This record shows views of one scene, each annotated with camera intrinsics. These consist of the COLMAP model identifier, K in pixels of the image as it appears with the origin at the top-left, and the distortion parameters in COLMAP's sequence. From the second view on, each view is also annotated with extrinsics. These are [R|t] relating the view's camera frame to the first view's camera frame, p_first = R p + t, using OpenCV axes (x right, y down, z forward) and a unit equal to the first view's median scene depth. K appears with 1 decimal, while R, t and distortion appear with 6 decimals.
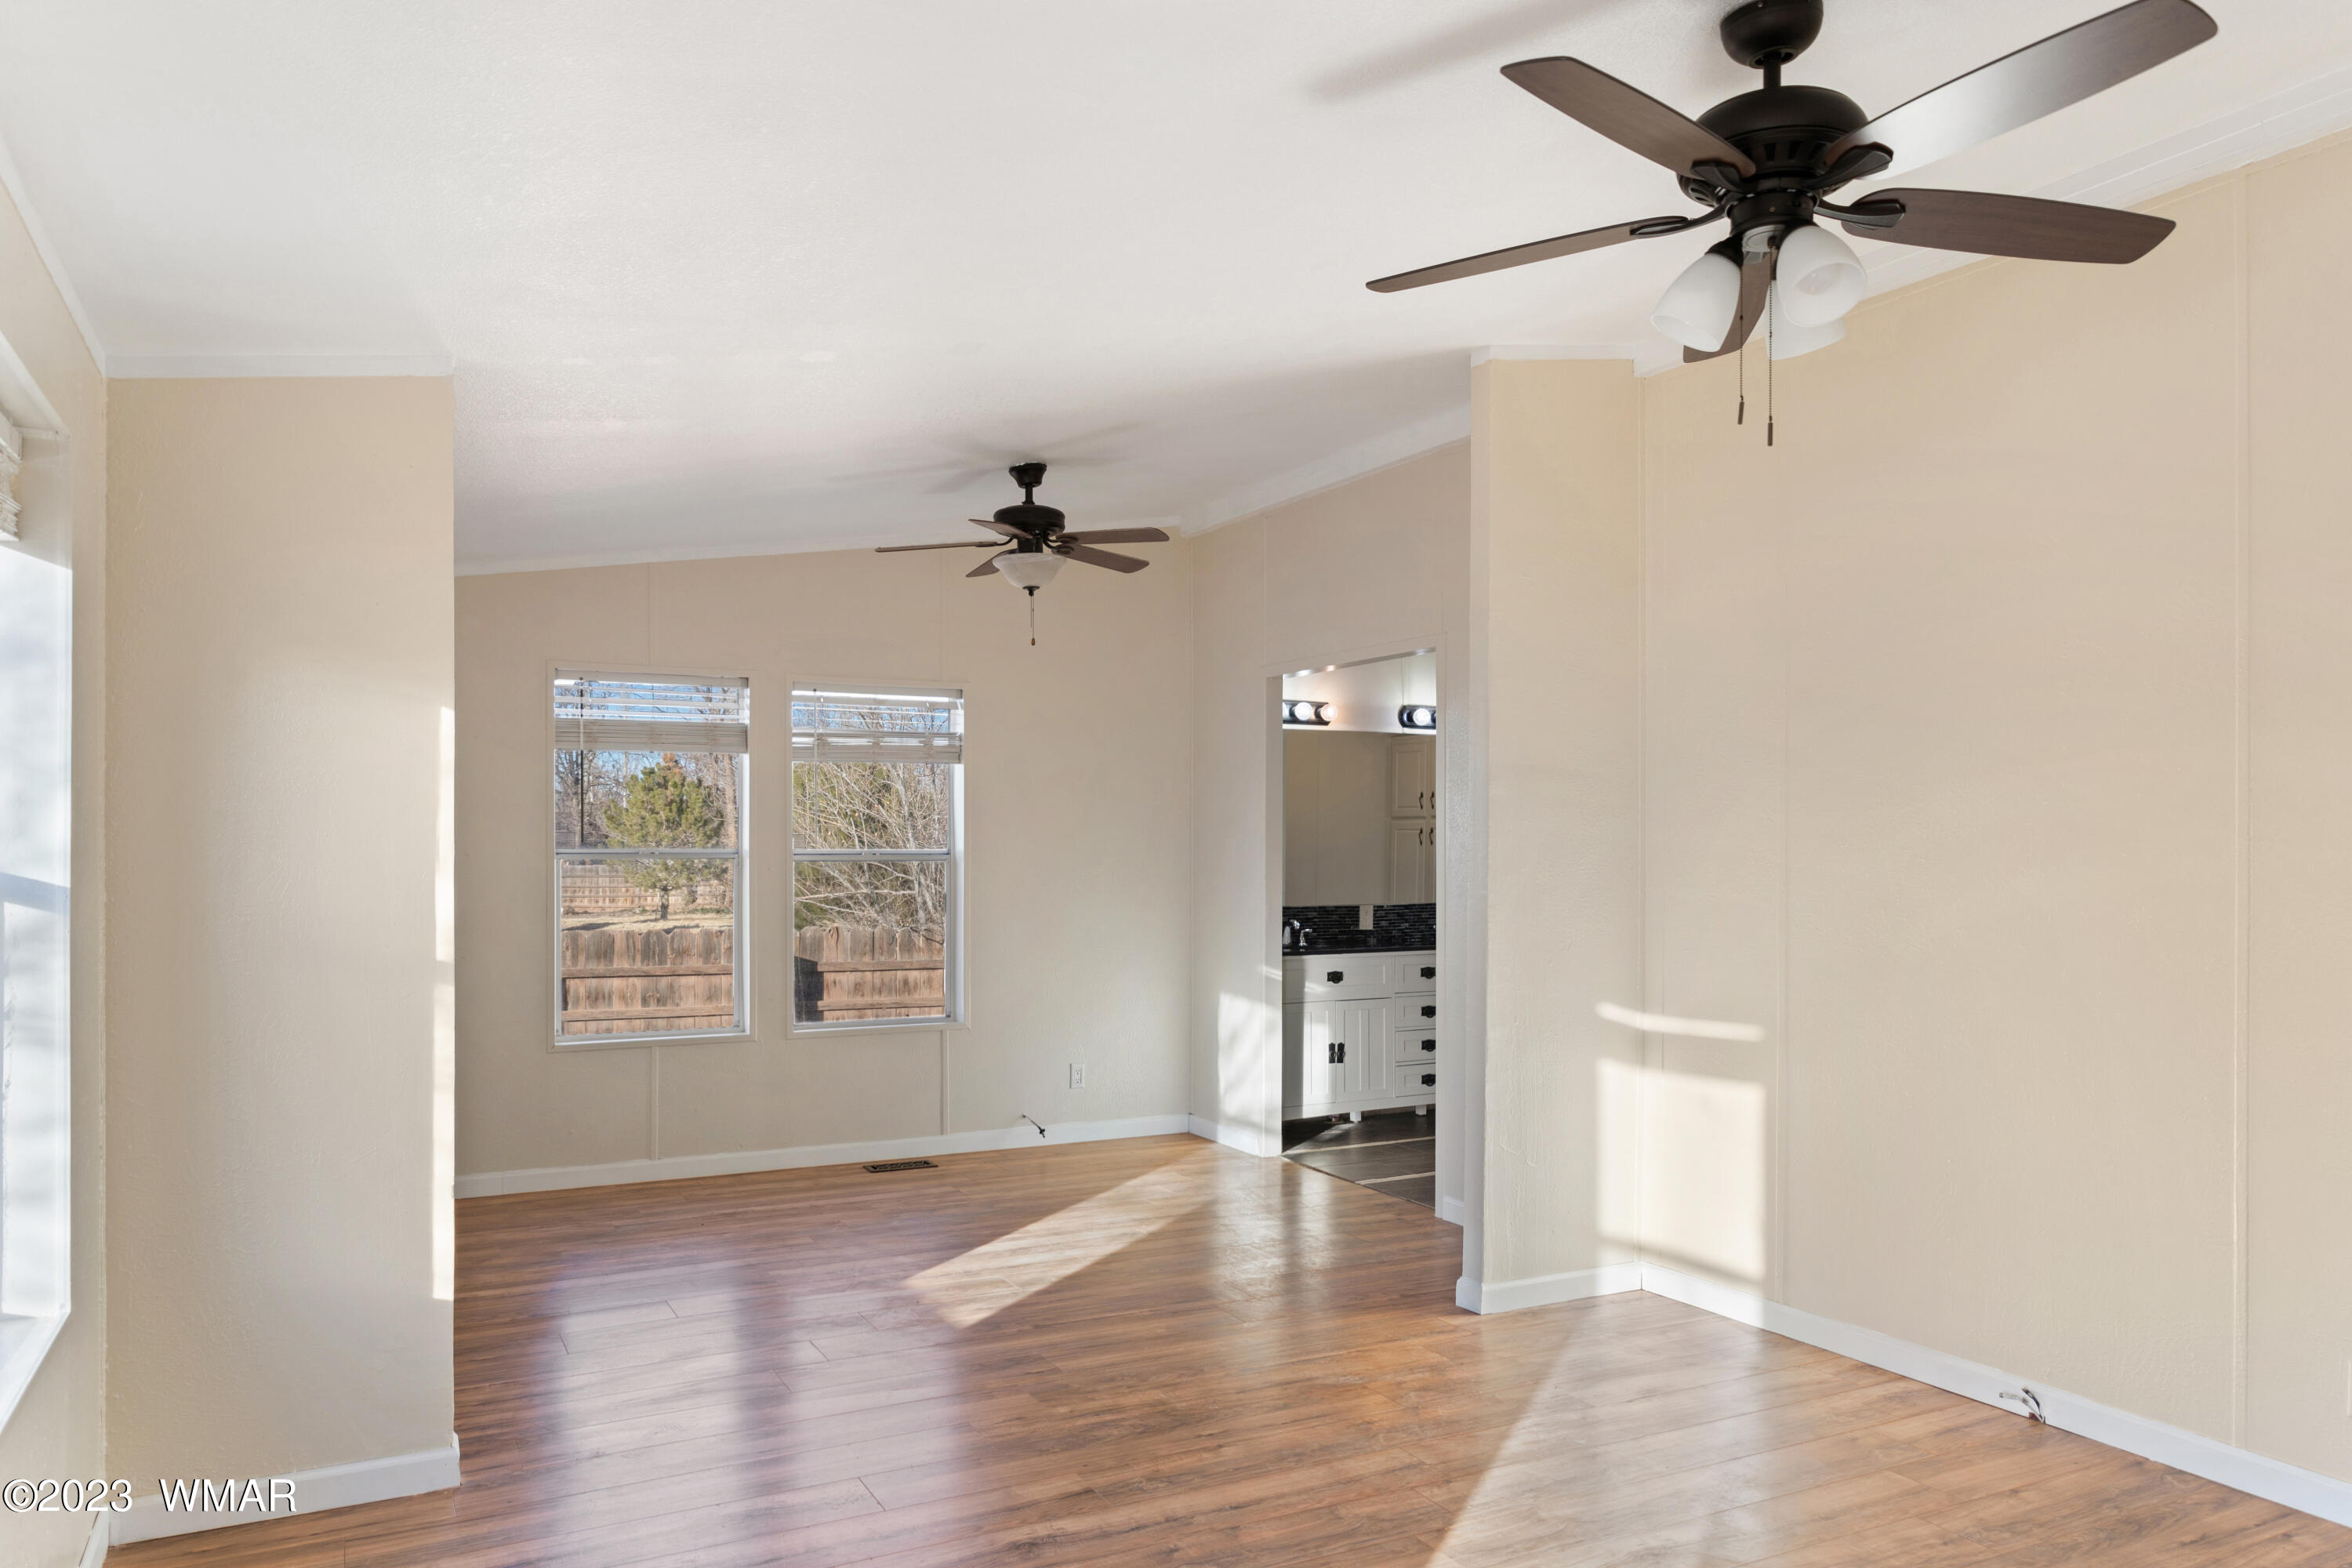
lens RADIAL K [[1619.3, 0, 1179.0], [0, 1619.3, 864.9], [0, 0, 1]] dist [-0.002148, -0.004903]
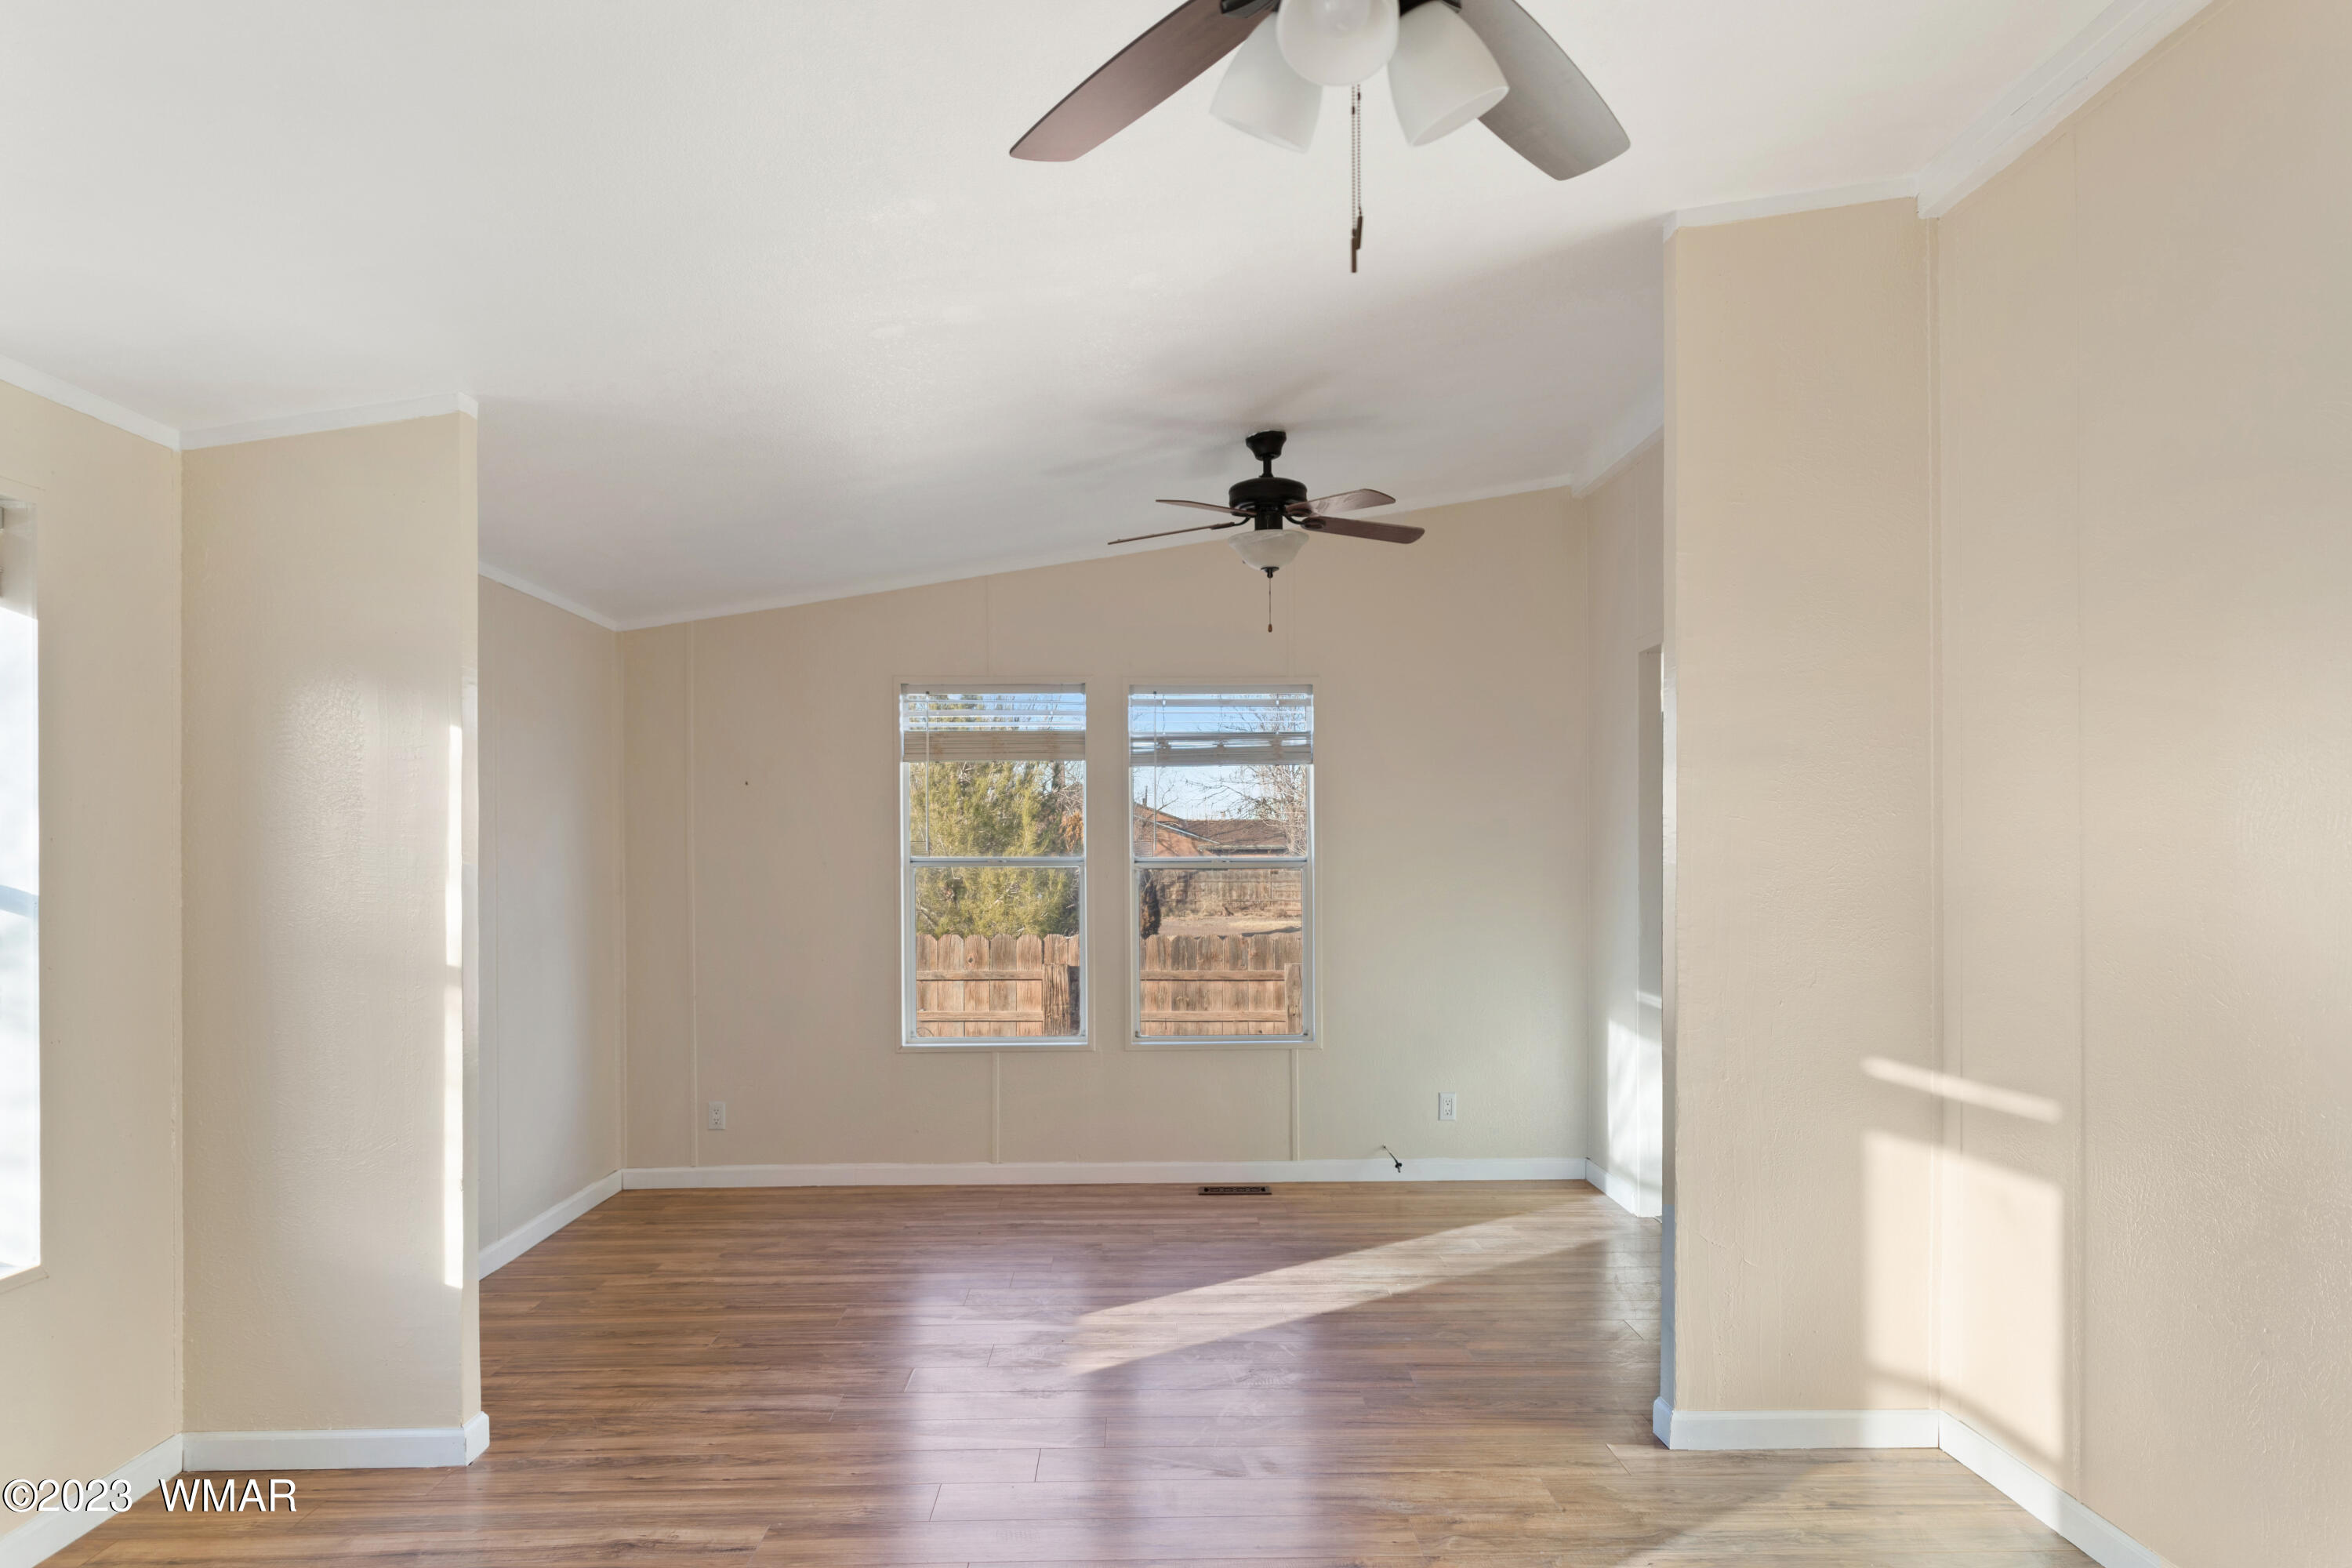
lens RADIAL K [[1632.5, 0, 1176.4], [0, 1632.5, 860.7], [0, 0, 1]] dist [-0.003522, -0.000793]
pose [[0.896298, -0.002689, -0.443445, 0.267750], [0.000021, 0.999982, -0.006022, -0.001444], [0.443453, 0.005389, 0.896281, 0.154608]]
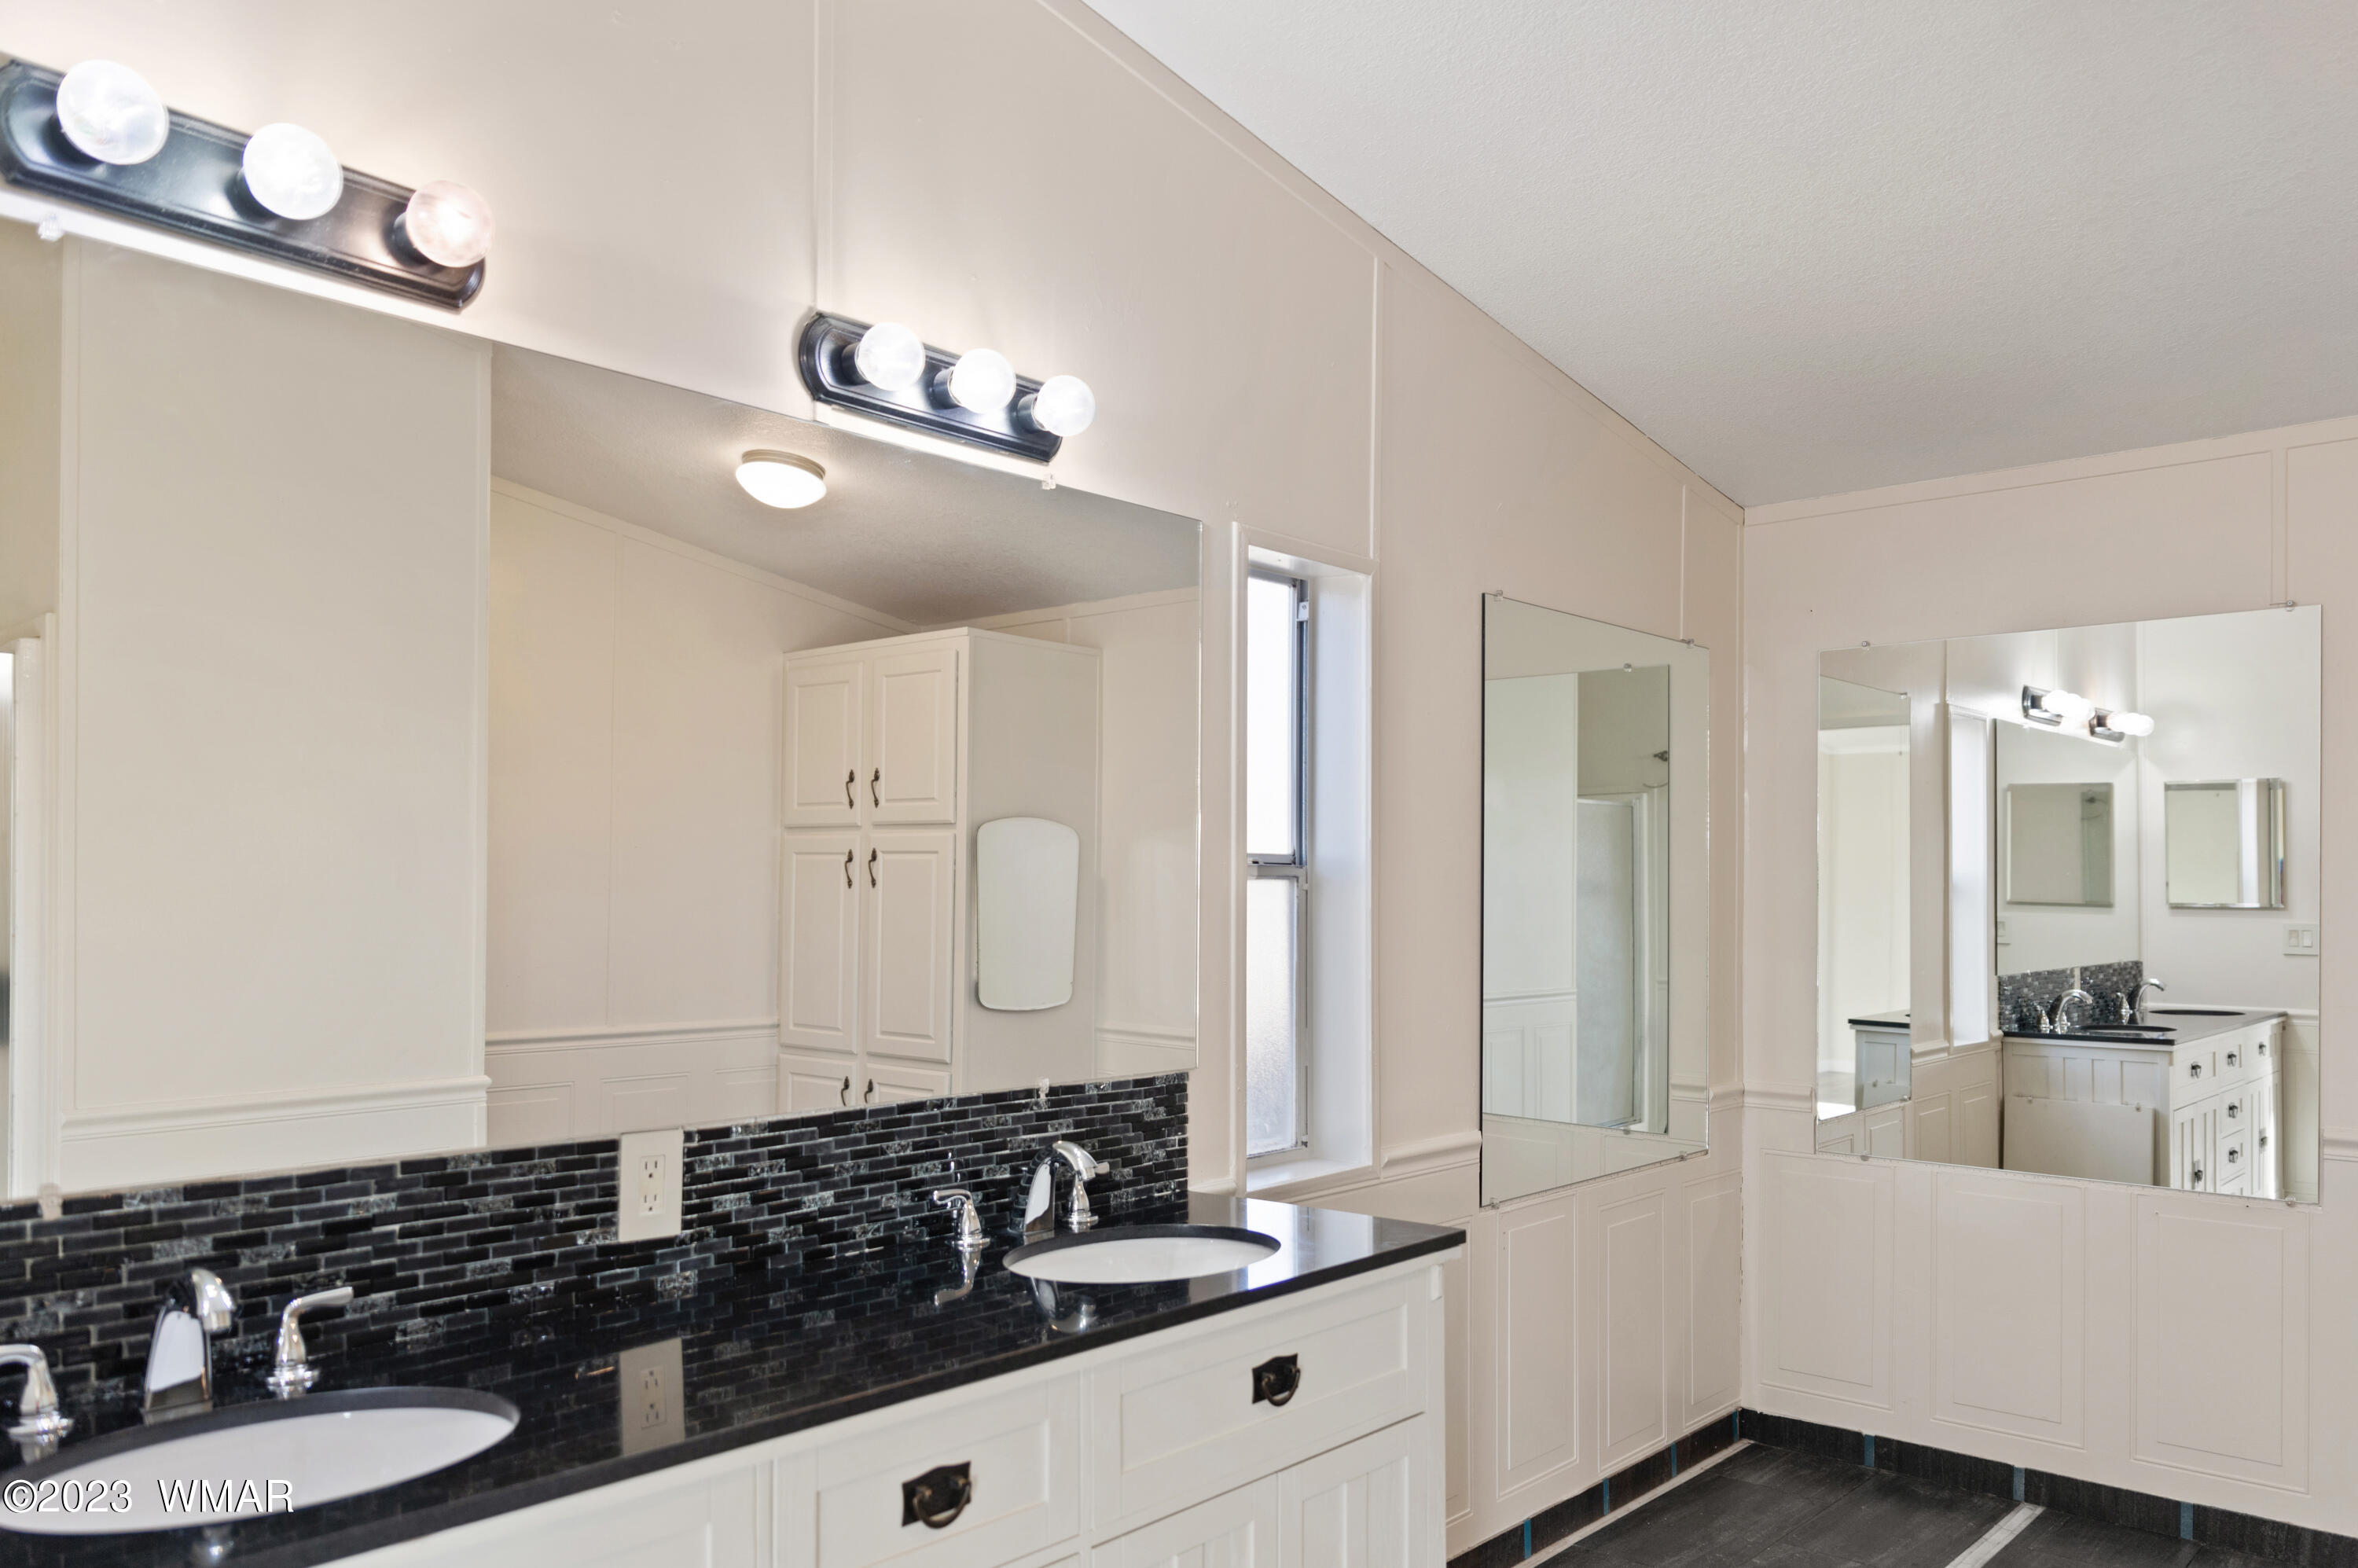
lens RADIAL K [[1703.3, 0, 1182.4], [0, 1703.3, 894.8], [0, 0, 1]] dist [0.000530, 0.000312]
pose [[0.937778, 0.005239, 0.347197, 0.146606], [-0.001080, 0.999925, -0.012170, -0.009069], [-0.347235, 0.011037, 0.937713, 1.068758]]
